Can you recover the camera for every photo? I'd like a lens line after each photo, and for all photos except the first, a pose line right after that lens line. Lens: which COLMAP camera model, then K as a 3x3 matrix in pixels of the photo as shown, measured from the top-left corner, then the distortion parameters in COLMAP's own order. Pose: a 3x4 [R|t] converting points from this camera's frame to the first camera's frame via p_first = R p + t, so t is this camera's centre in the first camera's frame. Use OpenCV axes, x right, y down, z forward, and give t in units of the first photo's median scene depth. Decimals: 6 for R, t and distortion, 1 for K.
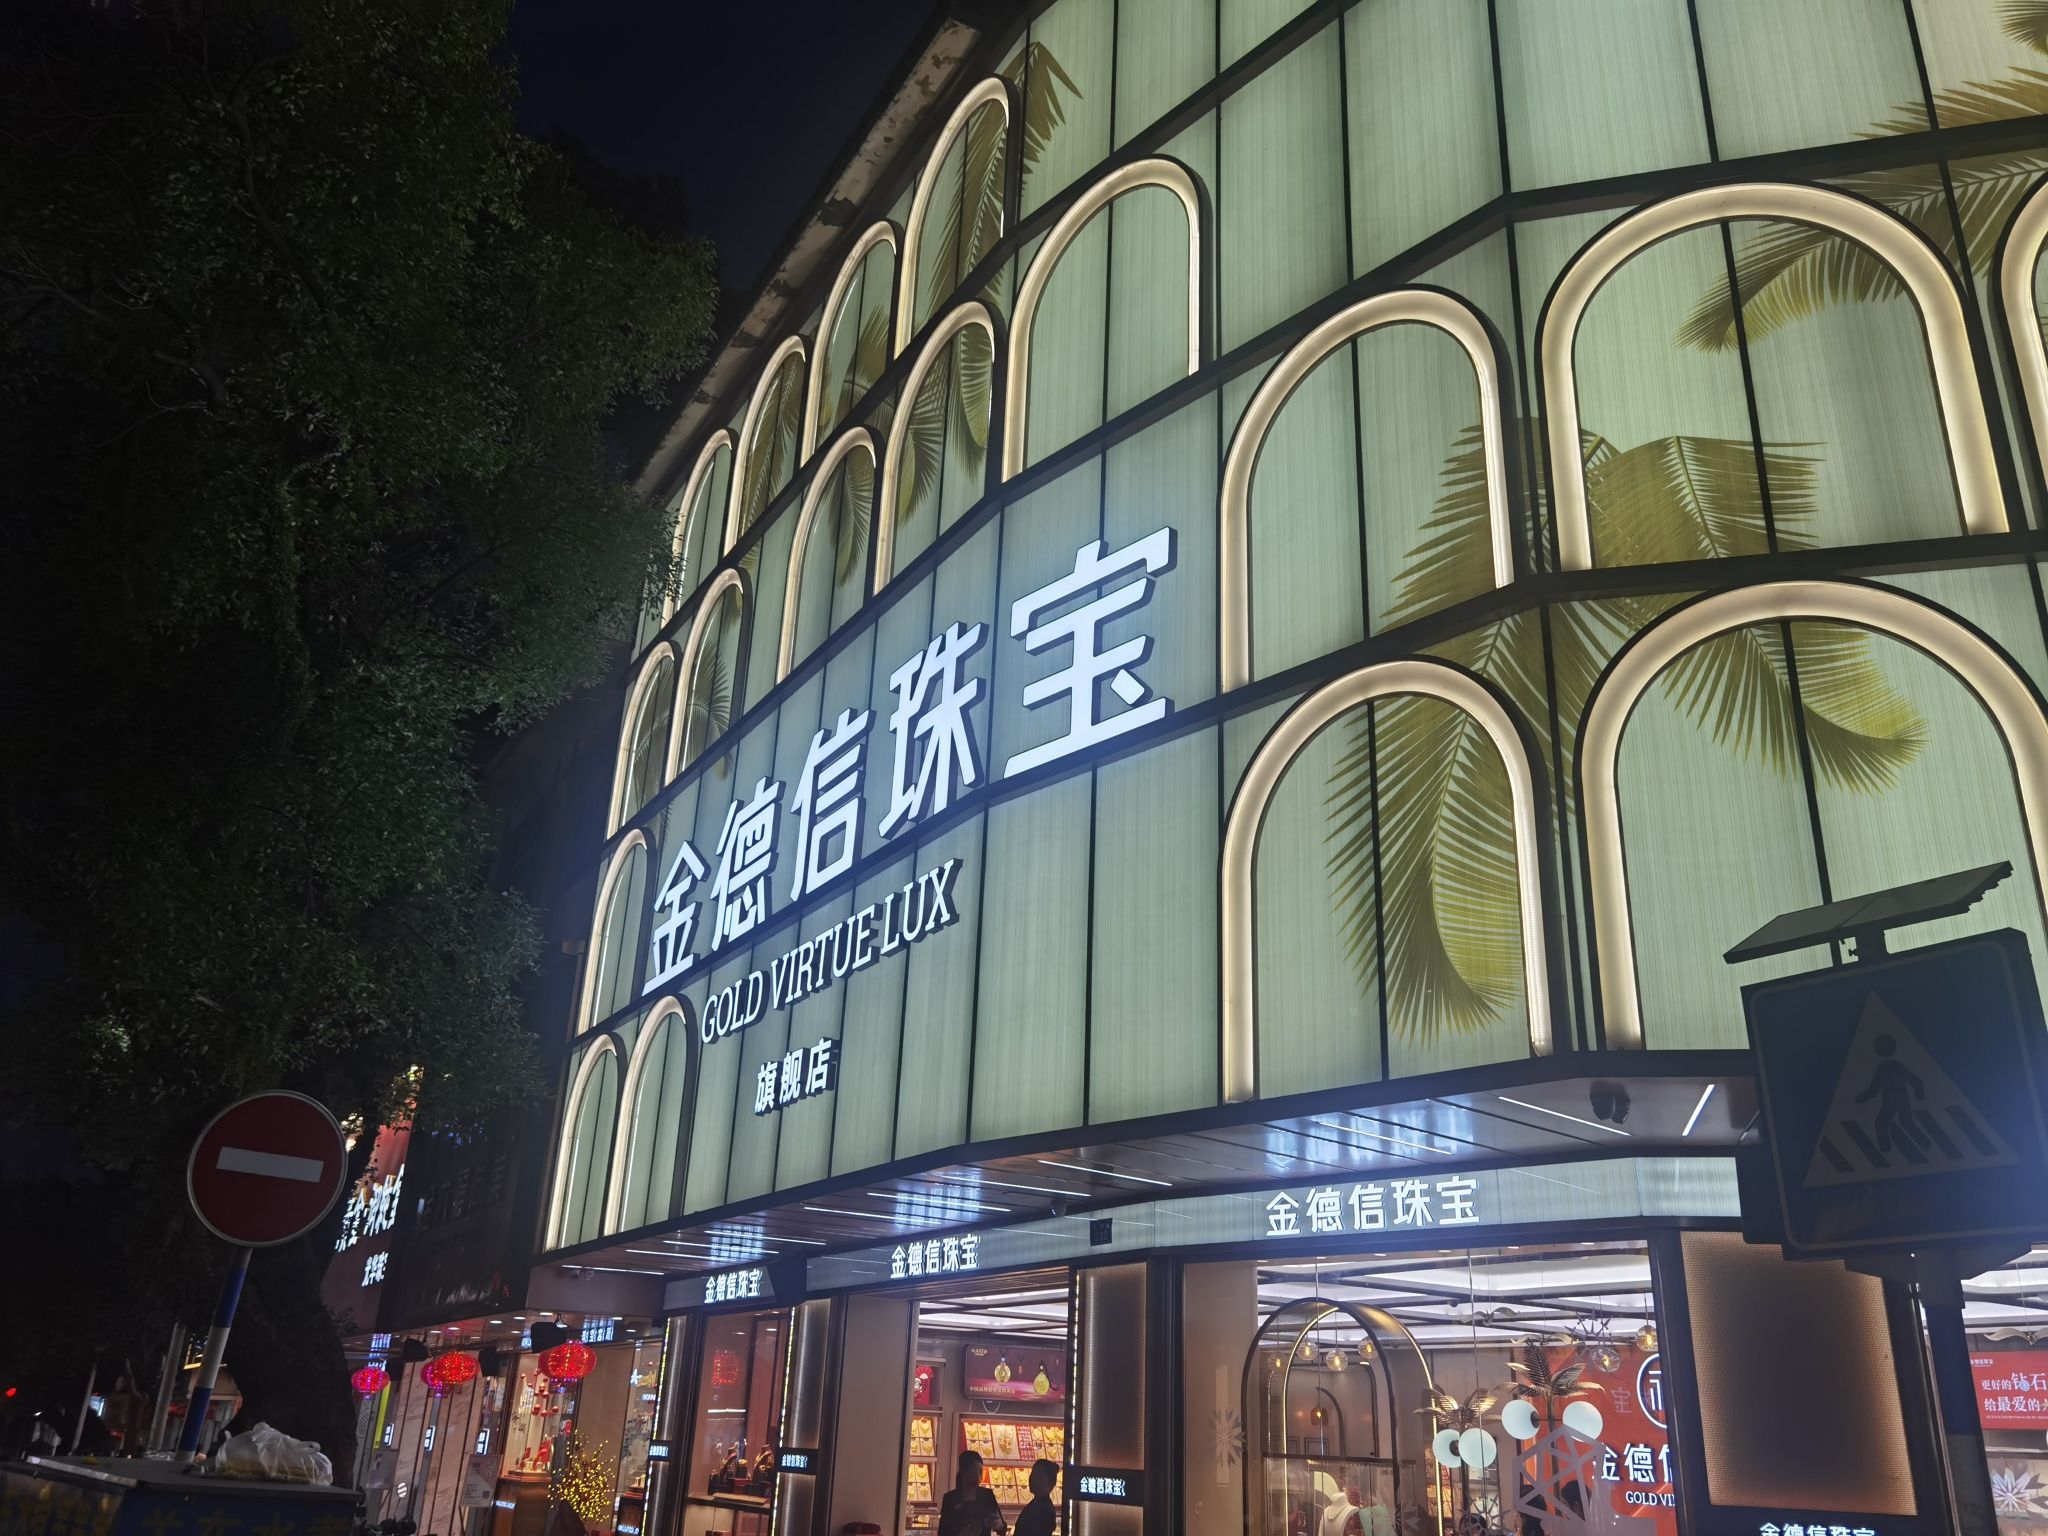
lens RADIAL K [[1632.7, 0, 1024.0], [0, 1632.7, 768.0], [0, 0, 1]] dist [0.023167, 0.006199]
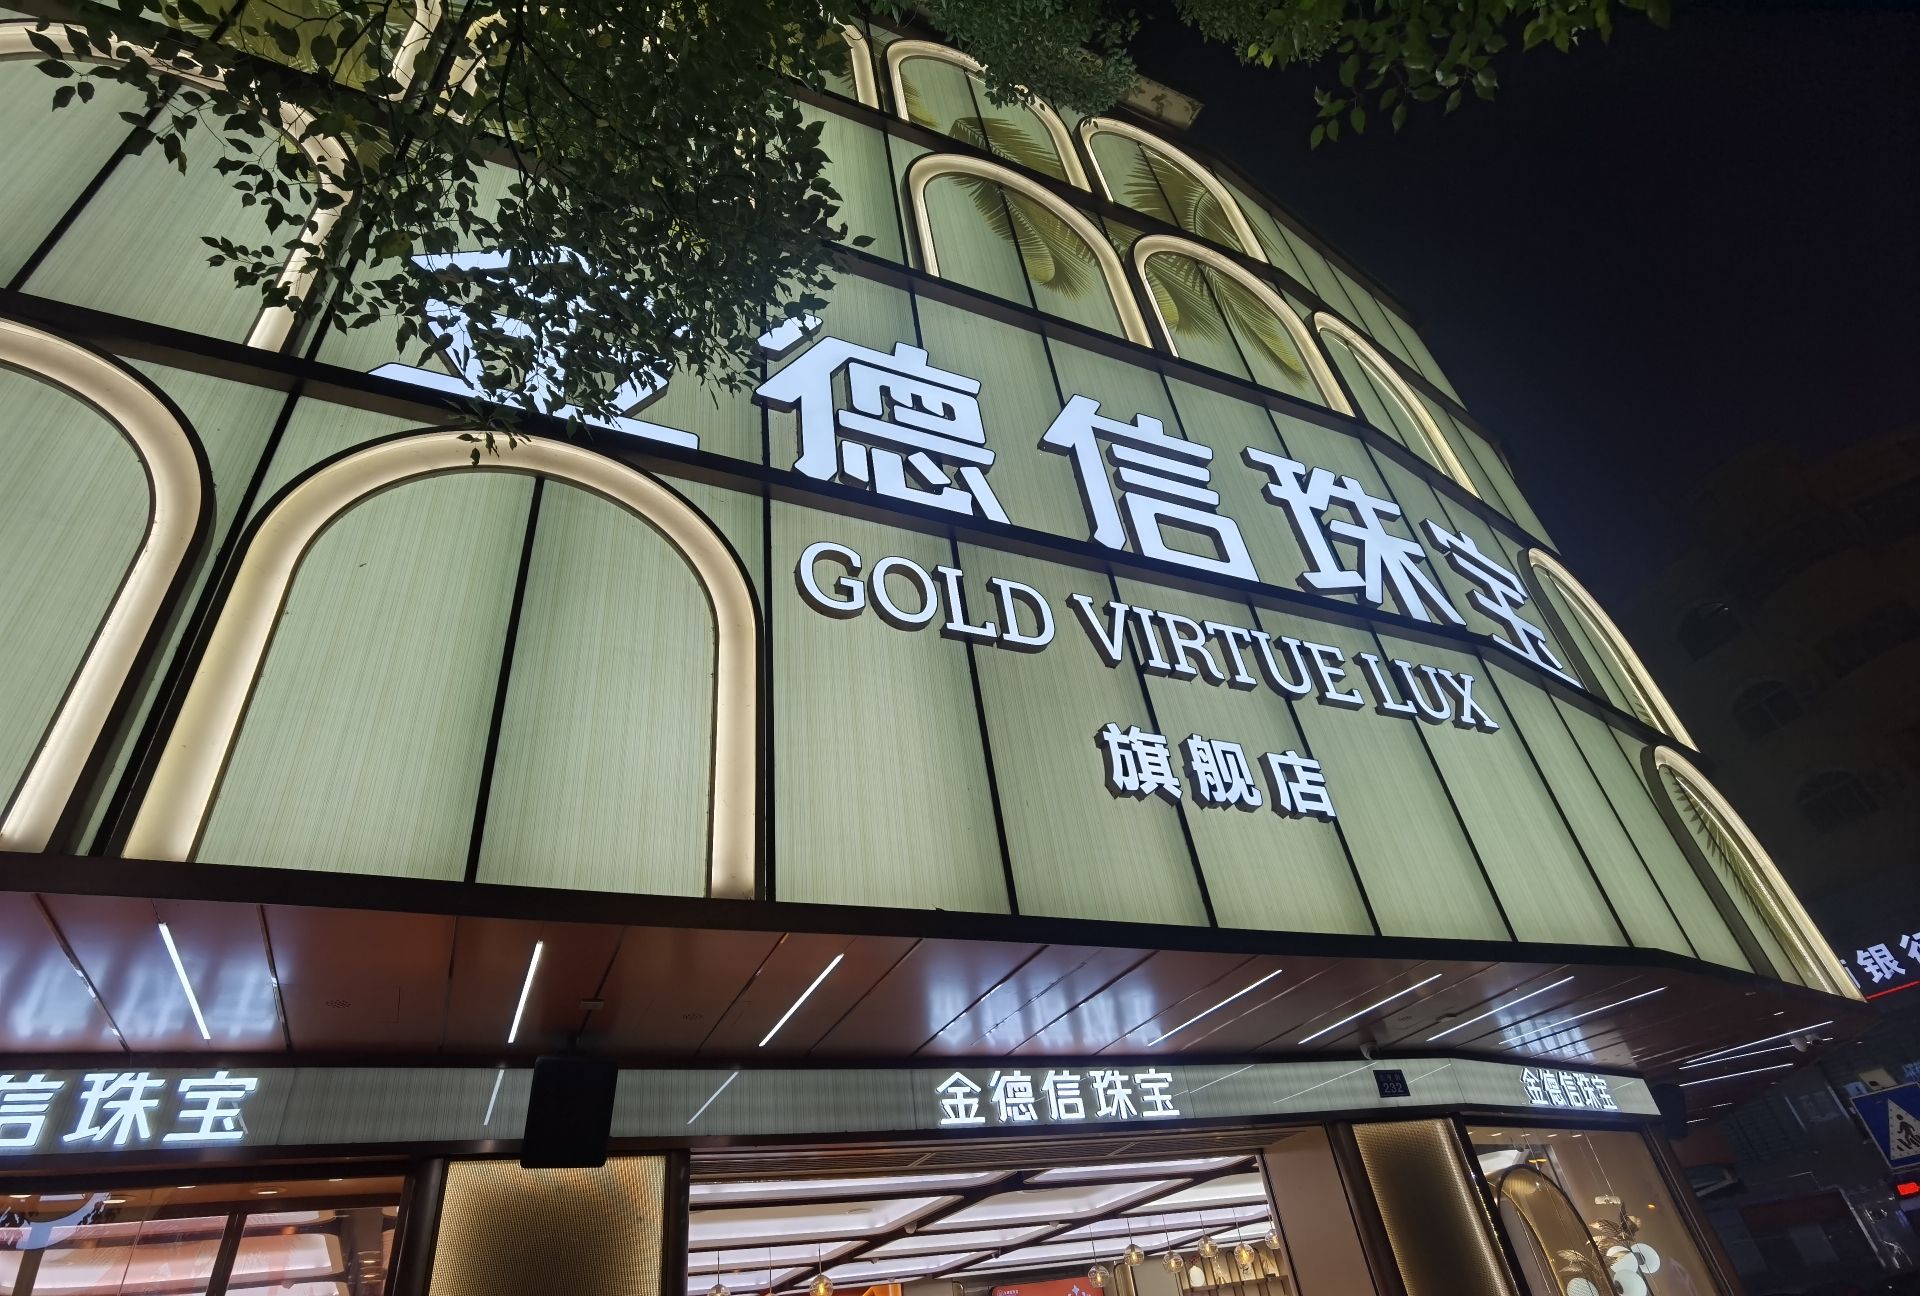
lens RADIAL K [[905.7, 0, 963.5], [0, 905.7, 582.6], [0, 0, 1]] dist [-0.000852, 0.000066]
pose [[0.114671, 0.580542, 0.806115, -0.561138], [-0.276356, 0.798078, -0.535442, 0.398174], [-0.954190, -0.161376, 0.251953, 1.143758]]
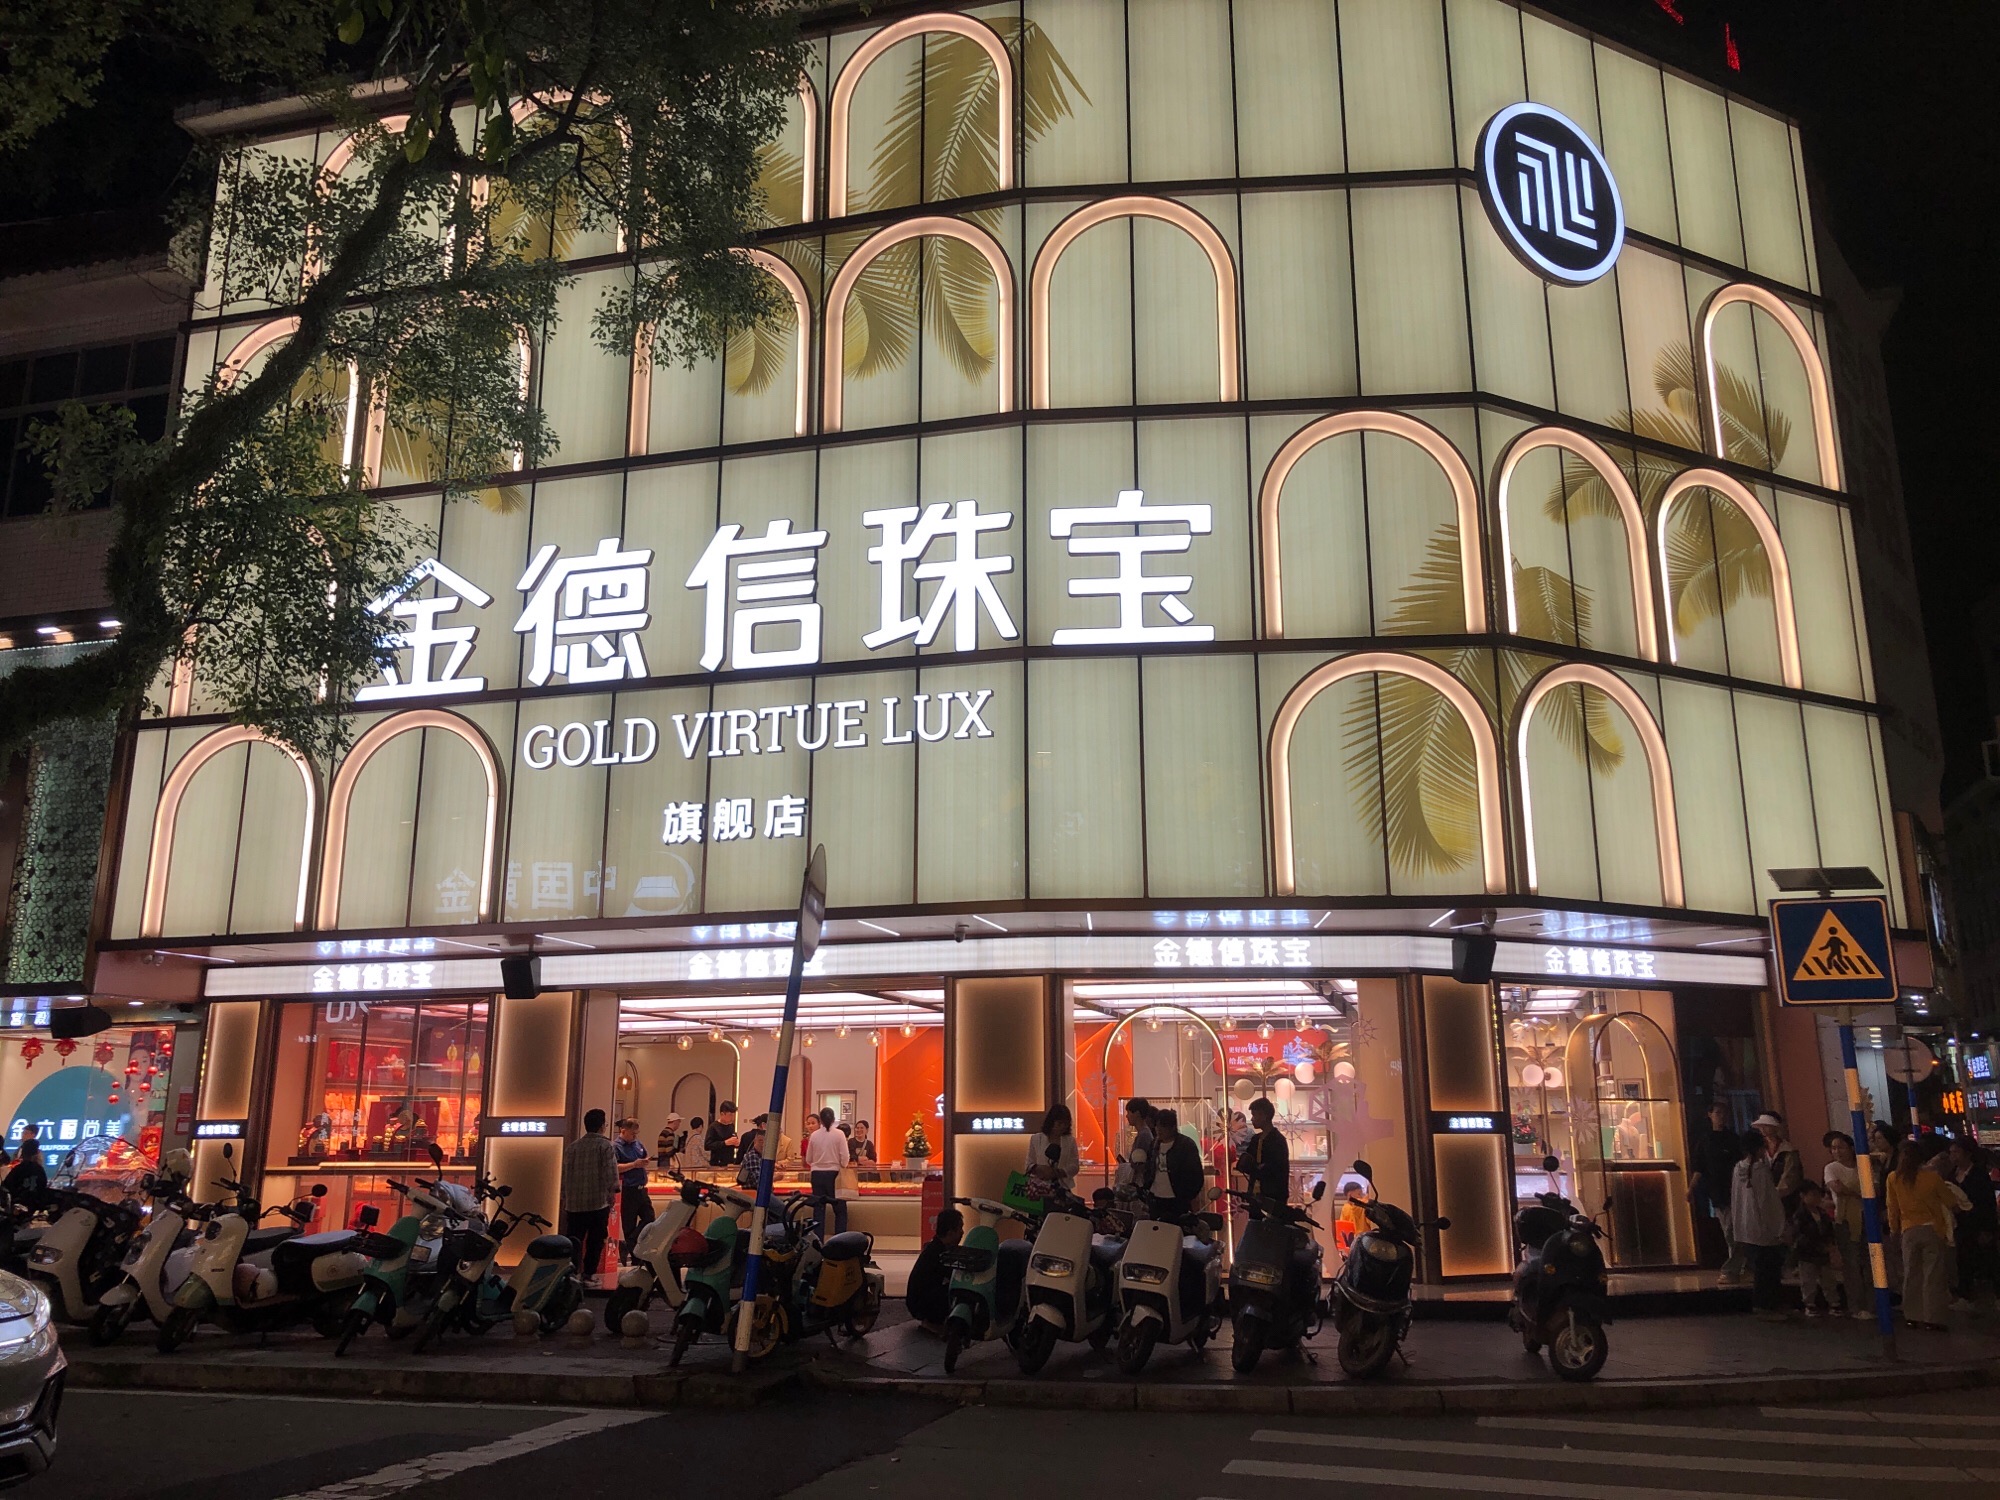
lens RADIAL K [[1627.6, 0, 1000.0], [0, 1627.6, 750.0], [0, 0, 1]] dist [0.059891, -0.000897]
pose [[0.728819, 0.117357, 0.674574, -0.922244], [-0.231629, 0.969375, 0.081610, -0.007634], [-0.644338, -0.215730, 0.733682, -0.009413]]
